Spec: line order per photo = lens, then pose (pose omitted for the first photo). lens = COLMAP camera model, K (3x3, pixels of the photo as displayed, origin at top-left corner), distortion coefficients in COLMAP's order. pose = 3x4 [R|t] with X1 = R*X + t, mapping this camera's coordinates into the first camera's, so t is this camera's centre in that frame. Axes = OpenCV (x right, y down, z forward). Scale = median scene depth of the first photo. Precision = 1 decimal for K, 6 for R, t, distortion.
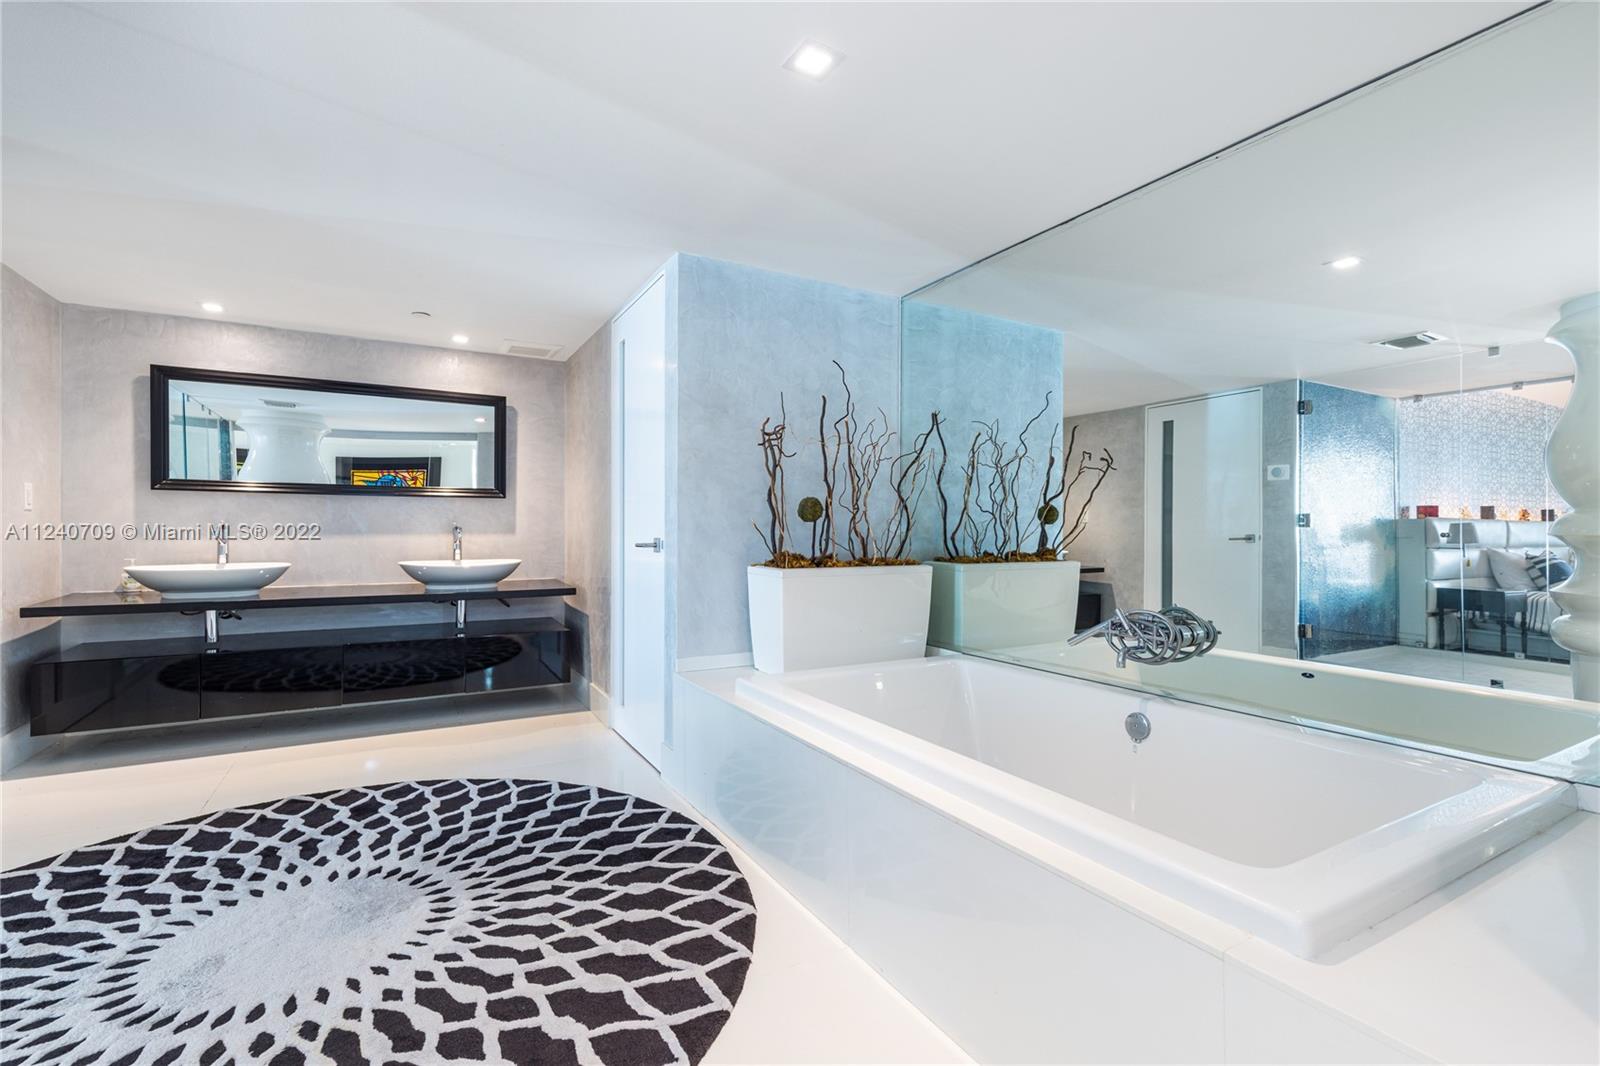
lens RADIAL K [[718.0, 0, 804.9], [0, 718.0, 527.9], [0, 0, 1]] dist [0.005223, 0.000171]
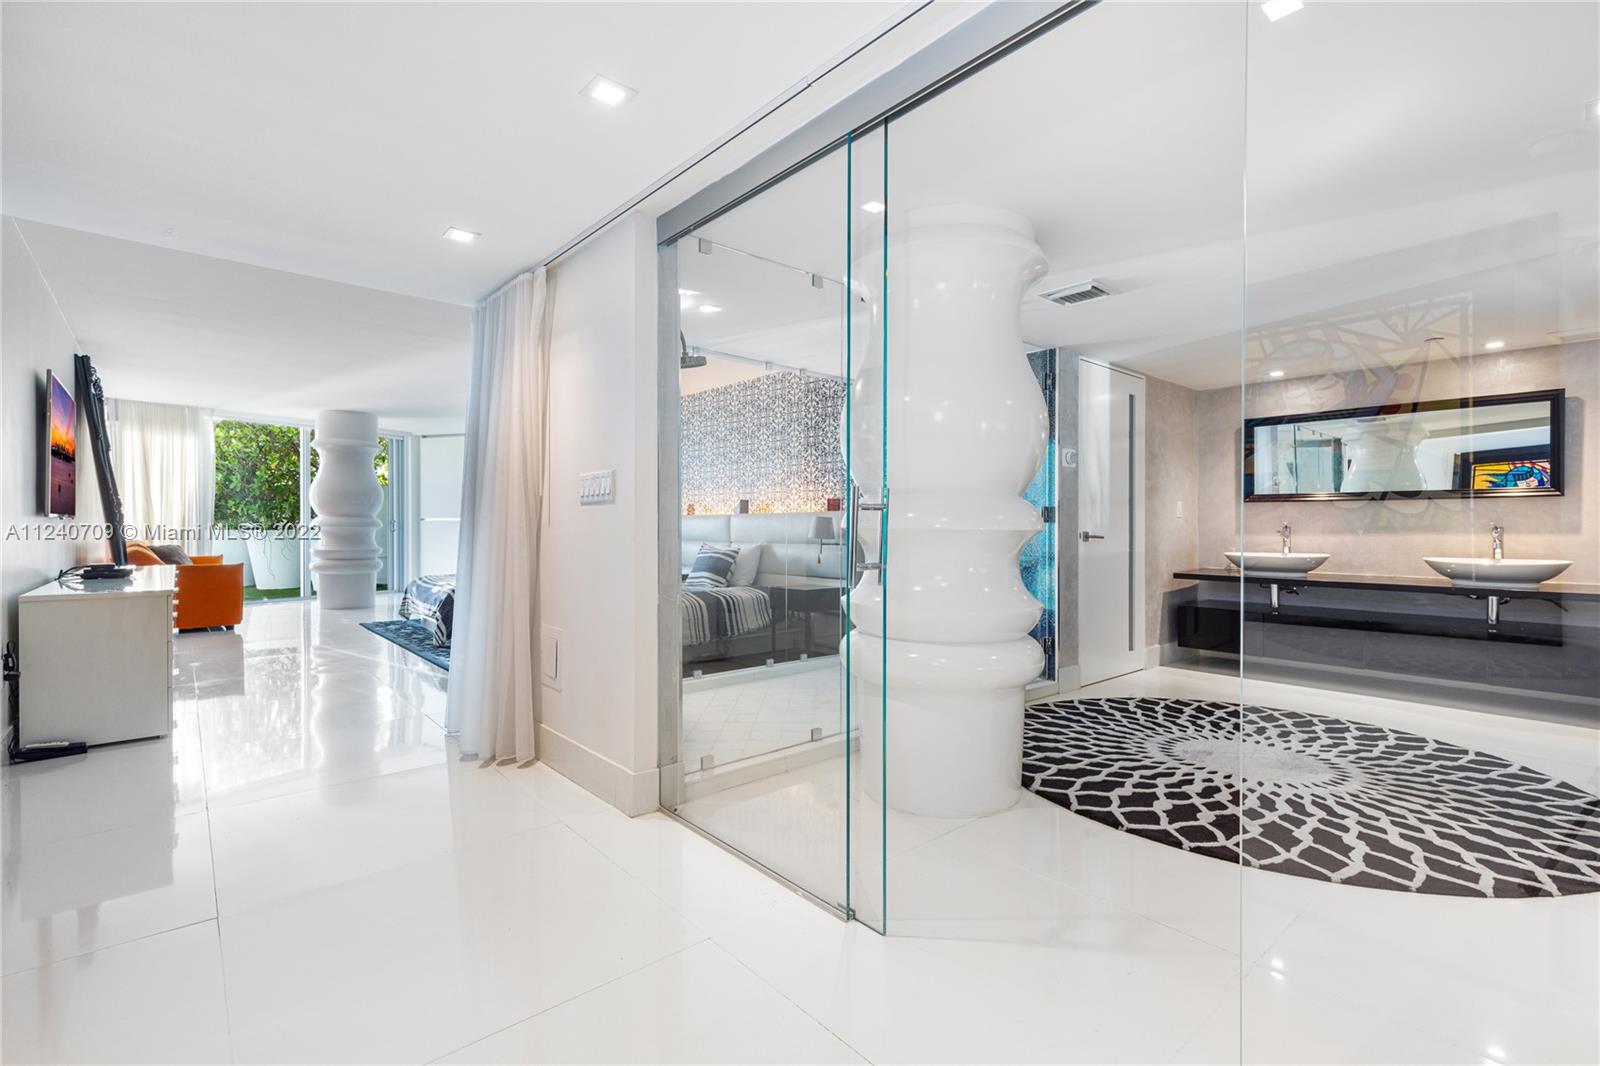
lens RADIAL K [[718.0, 0, 800.1], [0, 718.0, 529.3], [0, 0, 1]] dist [0.005223, 0.000171]
pose [[0.190340, 0.000206, -0.981718, 0.679726], [-0.001255, 0.999999, -0.000033, 0.007206], [0.981717, 0.001238, 0.190340, -0.340830]]
